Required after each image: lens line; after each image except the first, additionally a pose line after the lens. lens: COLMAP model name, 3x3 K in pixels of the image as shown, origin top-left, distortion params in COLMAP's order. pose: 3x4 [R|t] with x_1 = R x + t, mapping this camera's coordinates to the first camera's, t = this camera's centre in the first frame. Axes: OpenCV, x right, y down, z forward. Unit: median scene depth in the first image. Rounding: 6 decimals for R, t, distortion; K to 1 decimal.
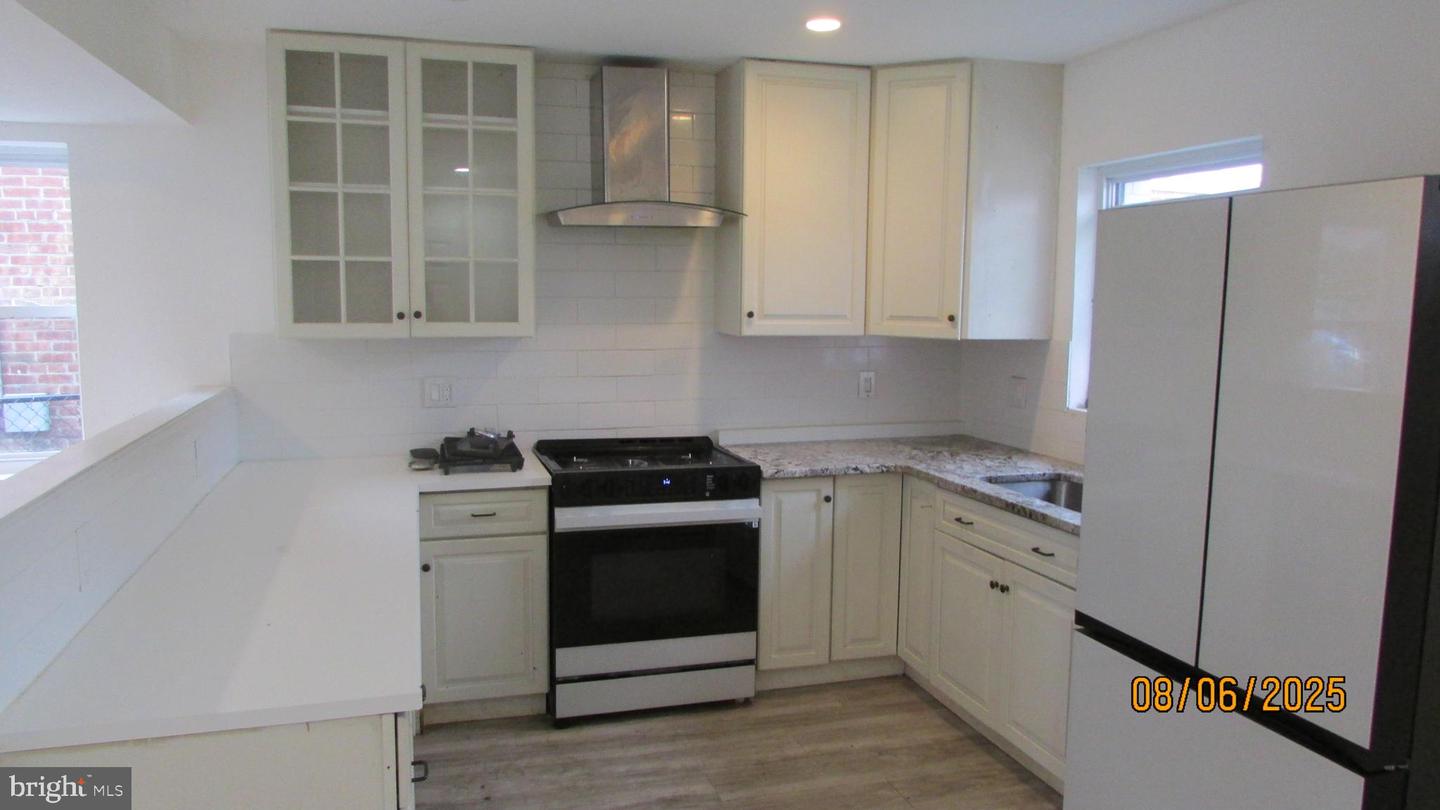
lens RADIAL K [[1023.1, 0, 721.7], [0, 1023.1, 401.5], [0, 0, 1]] dist [-0.041447, 0.020791]
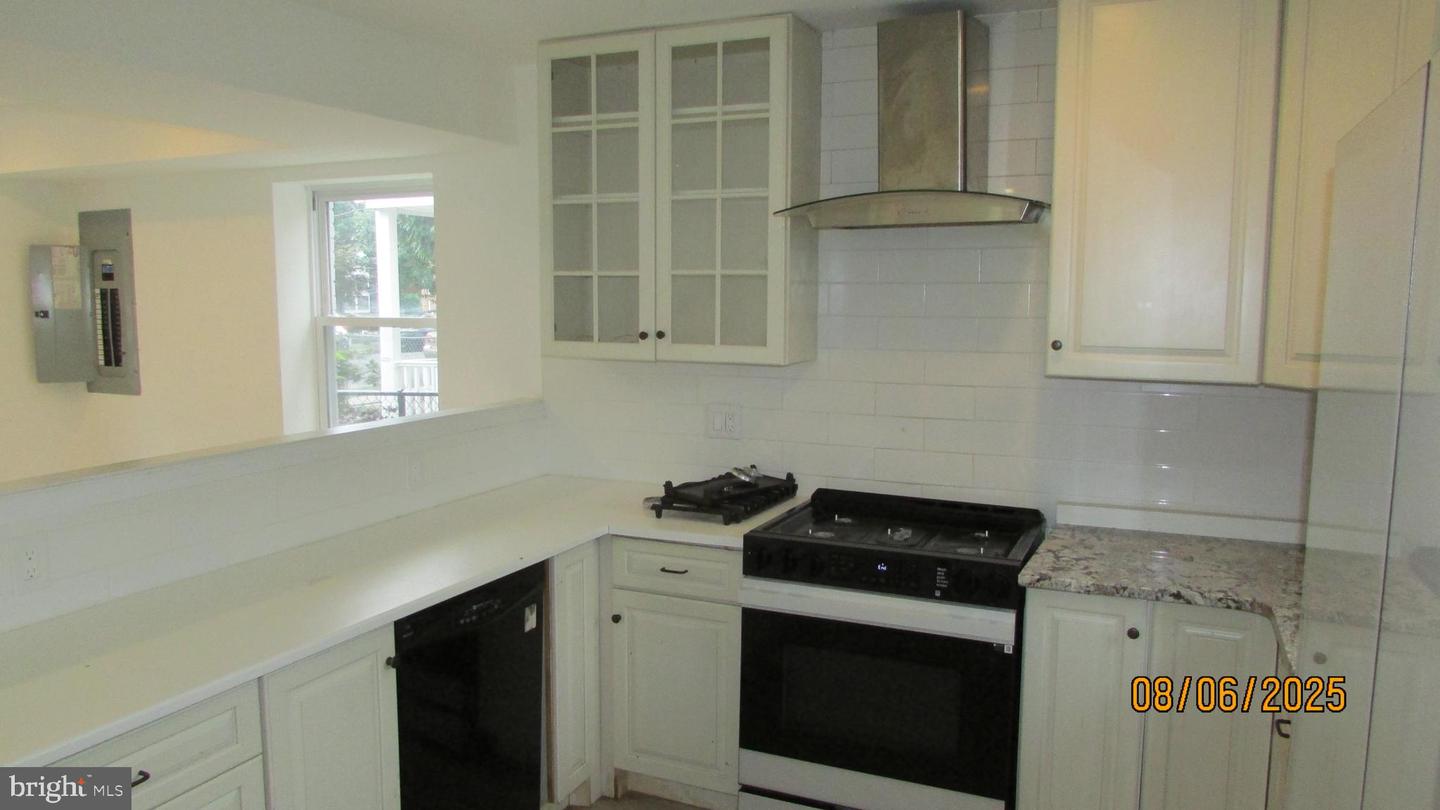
lens RADIAL K [[1023.1, 0, 717.6], [0, 1023.1, 410.5], [0, 0, 1]] dist [-0.041447, 0.020791]
pose [[0.753355, 0.069547, -0.653926, 0.331553], [-0.070366, 0.997208, 0.024990, -0.044865], [0.653838, 0.027188, 0.756146, 0.354000]]
